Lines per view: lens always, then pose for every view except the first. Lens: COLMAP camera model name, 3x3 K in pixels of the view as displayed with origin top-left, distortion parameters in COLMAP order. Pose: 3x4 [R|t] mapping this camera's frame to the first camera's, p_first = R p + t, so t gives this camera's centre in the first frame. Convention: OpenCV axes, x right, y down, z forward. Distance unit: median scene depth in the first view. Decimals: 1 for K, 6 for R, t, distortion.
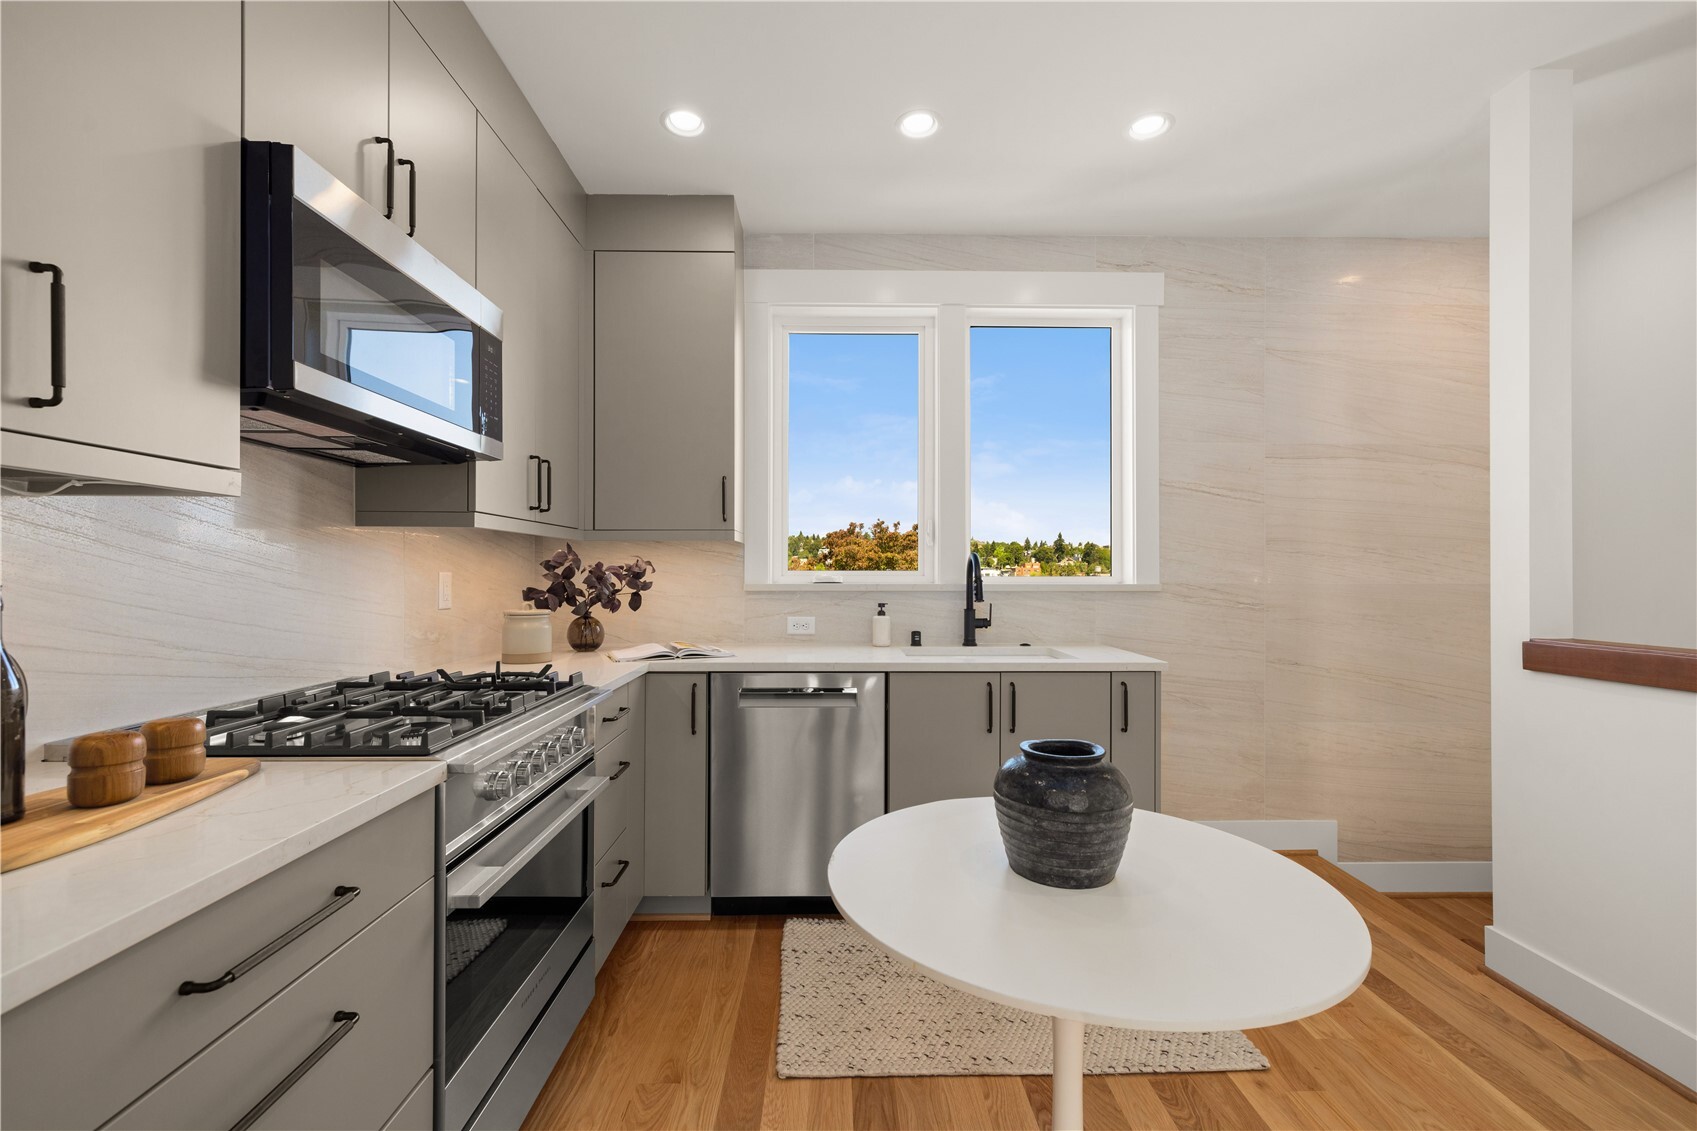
lens RADIAL K [[746.2, 0, 842.6], [0, 746.2, 564.2], [0, 0, 1]] dist [0.003452, 0.000075]
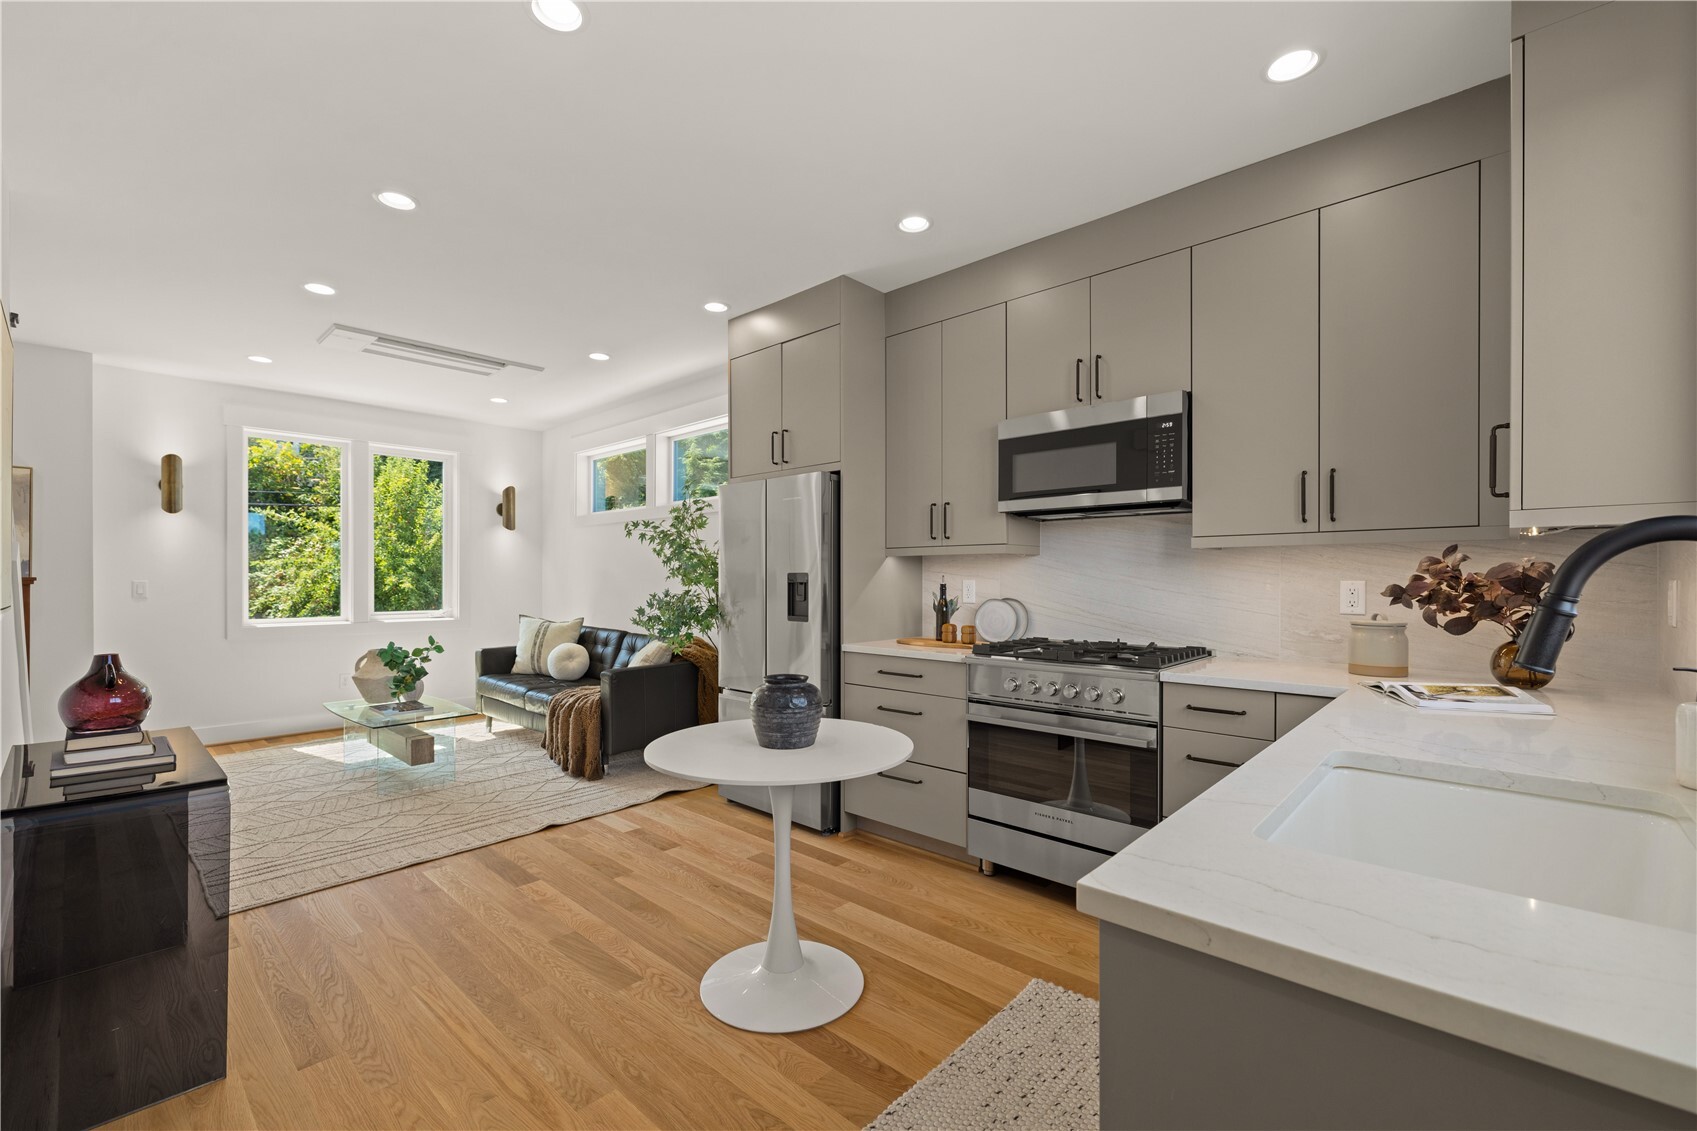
lens RADIAL K [[709.7, 0, 833.4], [0, 709.7, 572.8], [0, 0, 1]] dist [-0.004657, 0.000261]
pose [[-0.706860, -0.006689, -0.707322, 0.685604], [0.007148, 0.999837, -0.016599, 0.009858], [0.707318, -0.016789, -0.706697, 1.102367]]
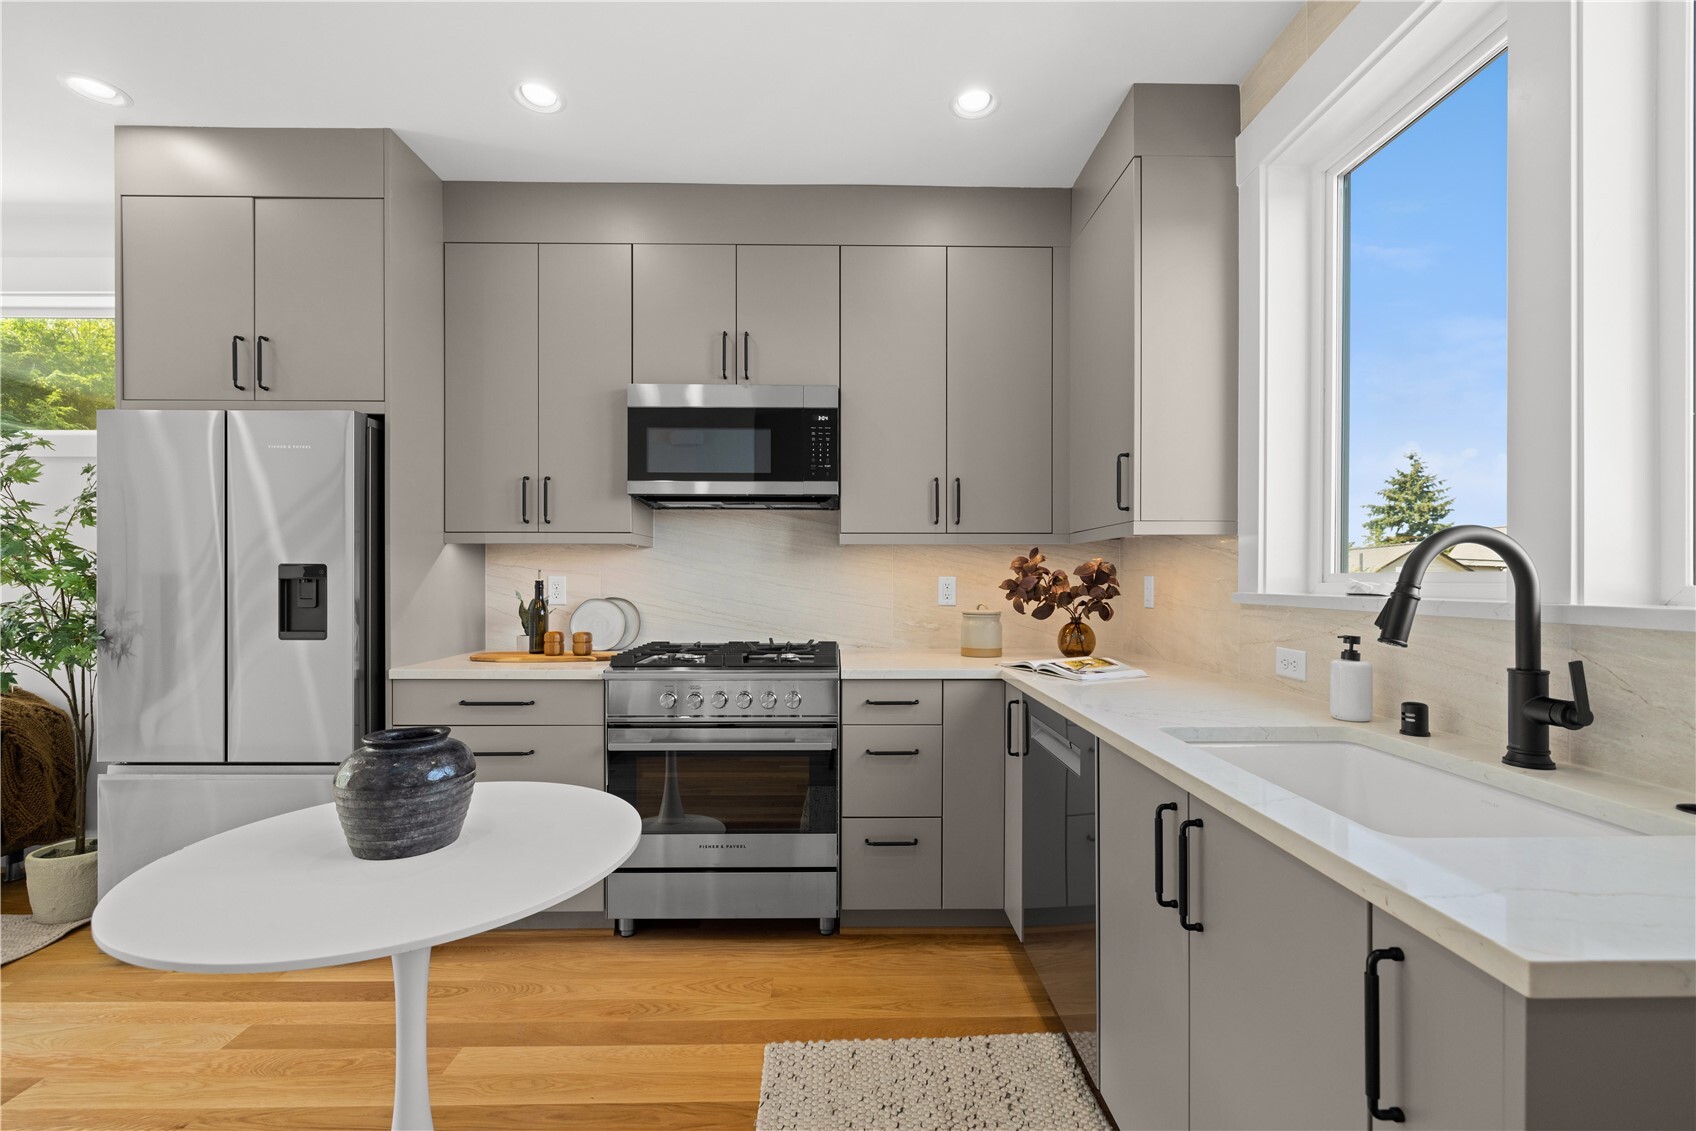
lens RADIAL K [[709.3, 0, 842.1], [0, 709.3, 578.5], [0, 0, 1]] dist [-0.004657, 0.000261]
pose [[-0.011177, -0.000576, -0.999937, 0.631196], [0.009656, 0.999953, -0.000684, 0.011587], [0.999891, -0.009663, -0.011170, 0.769212]]
